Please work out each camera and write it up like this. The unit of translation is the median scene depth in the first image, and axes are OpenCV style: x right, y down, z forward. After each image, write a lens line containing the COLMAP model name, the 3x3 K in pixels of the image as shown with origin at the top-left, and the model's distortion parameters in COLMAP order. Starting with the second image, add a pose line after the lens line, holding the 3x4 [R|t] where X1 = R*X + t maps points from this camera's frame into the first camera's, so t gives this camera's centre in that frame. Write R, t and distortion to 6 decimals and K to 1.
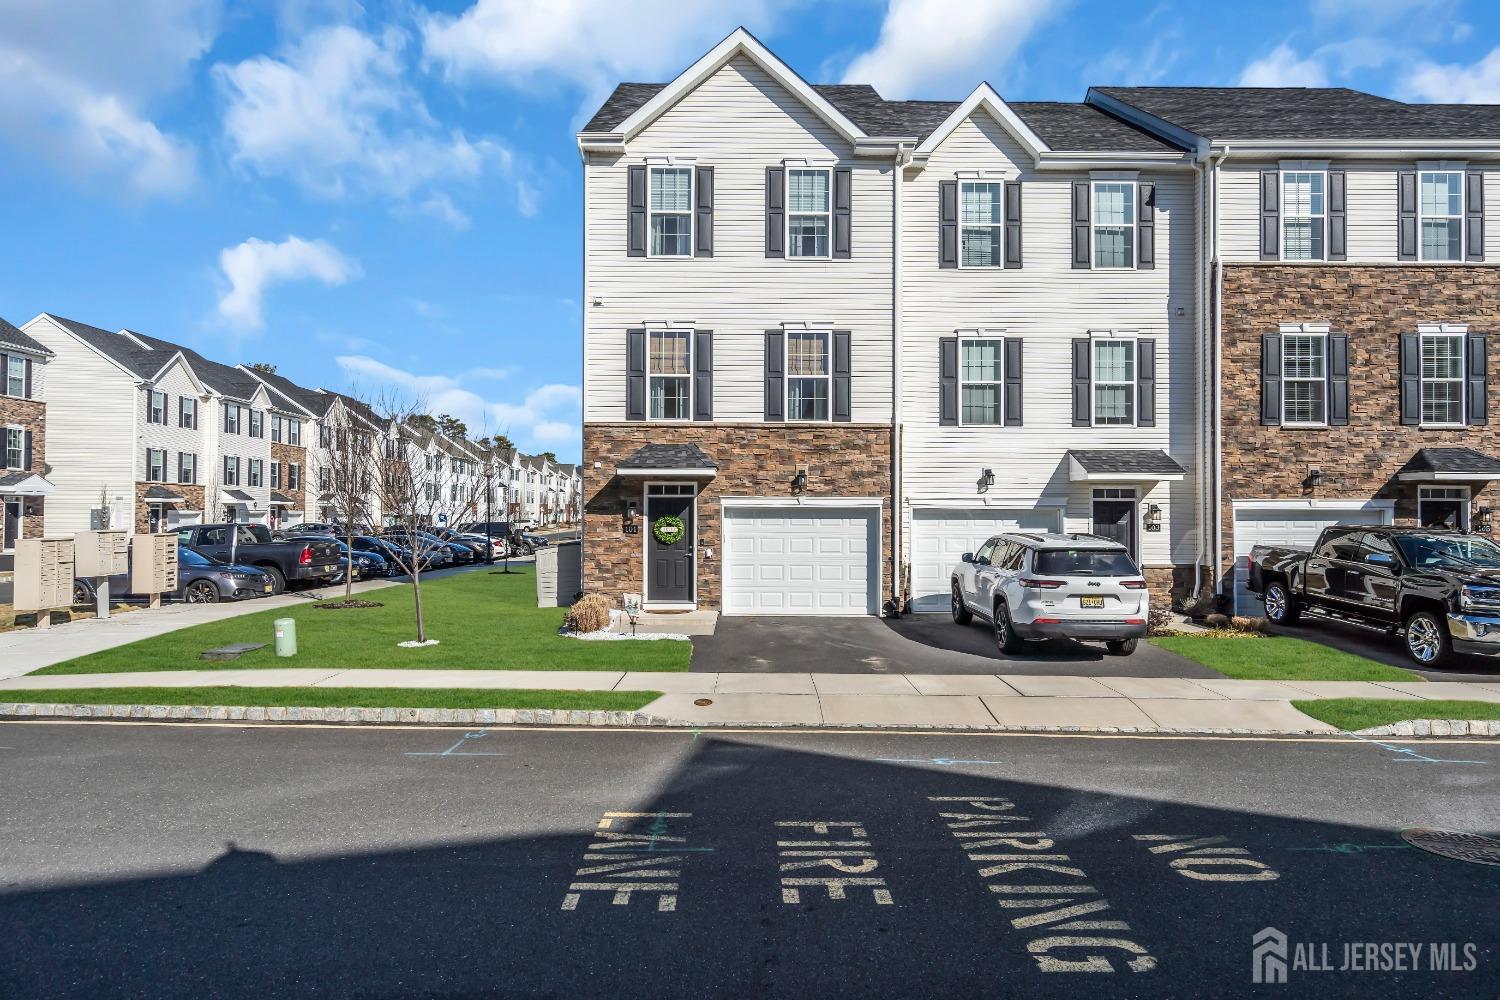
lens RADIAL K [[869.4, 0, 750.0], [0, 869.4, 500.0], [0, 0, 1]] dist [0.002881, 0.000599]
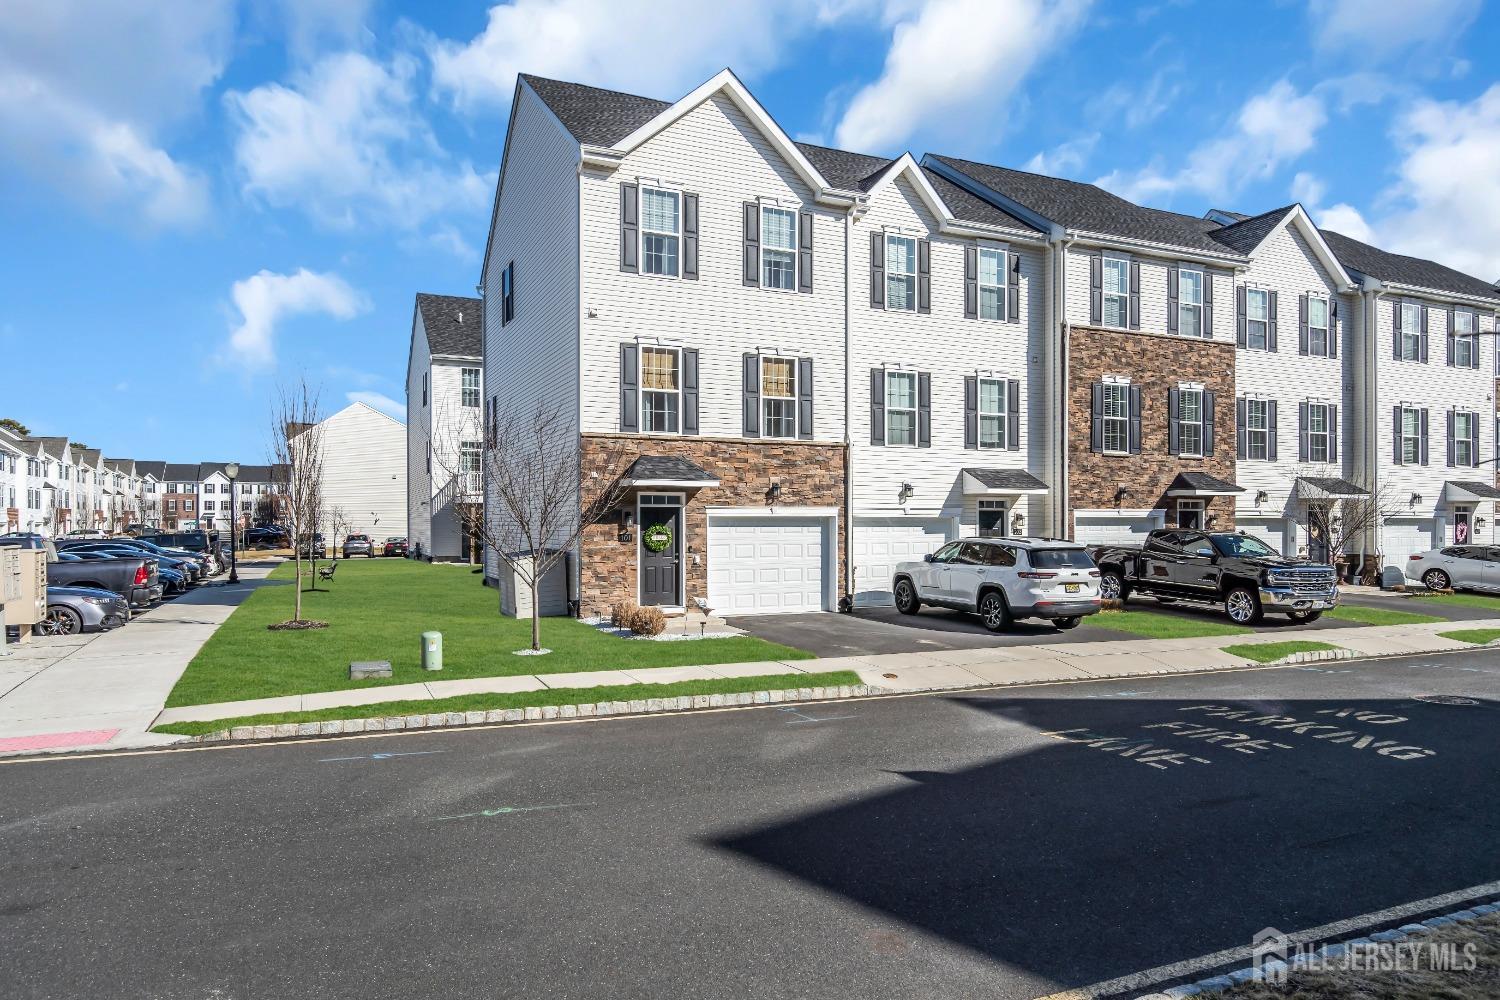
lens RADIAL K [[941.0, 0, 749.4], [0, 941.0, 521.1], [0, 0, 1]] dist [-0.001636, -0.000694]
pose [[0.913418, -0.003917, 0.407004, -0.449799], [-0.002724, 0.999872, 0.015735, -0.004048], [-0.407014, -0.015482, 0.913291, -0.076260]]
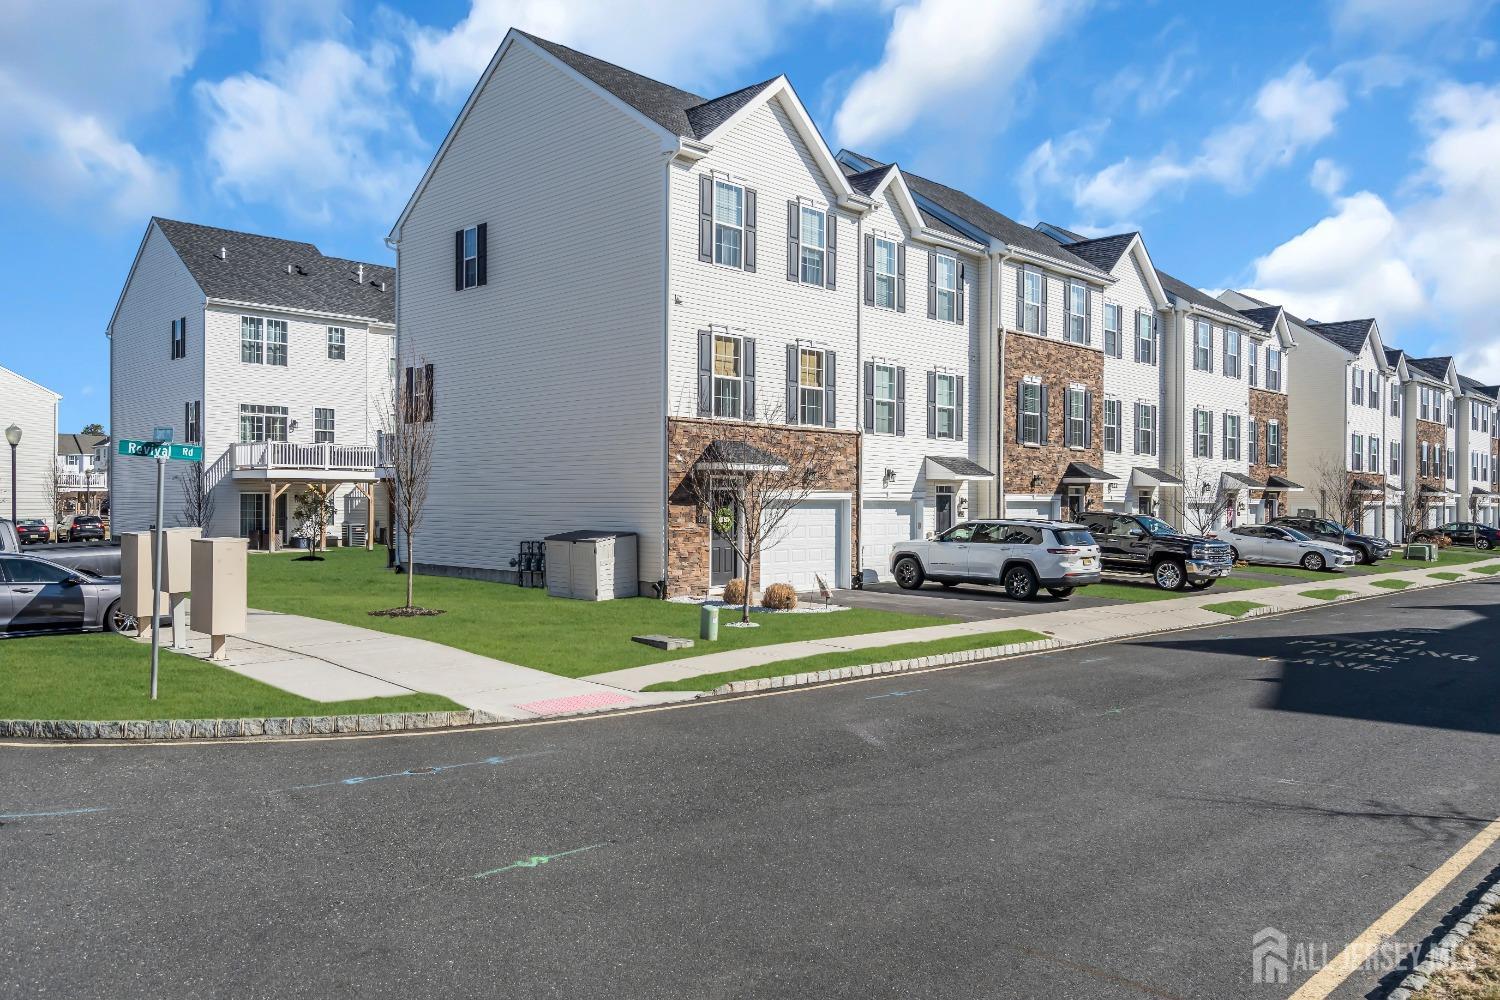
lens RADIAL K [[1091.7, 0, 750.0], [0, 1091.7, 500.0], [0, 0, 1]] dist [-0.002821, -0.001501]
pose [[0.710669, 0.001824, 0.703524, -1.015915], [-0.014694, 0.999817, 0.012251, -0.007270], [-0.703373, -0.019044, 0.710566, 0.012689]]
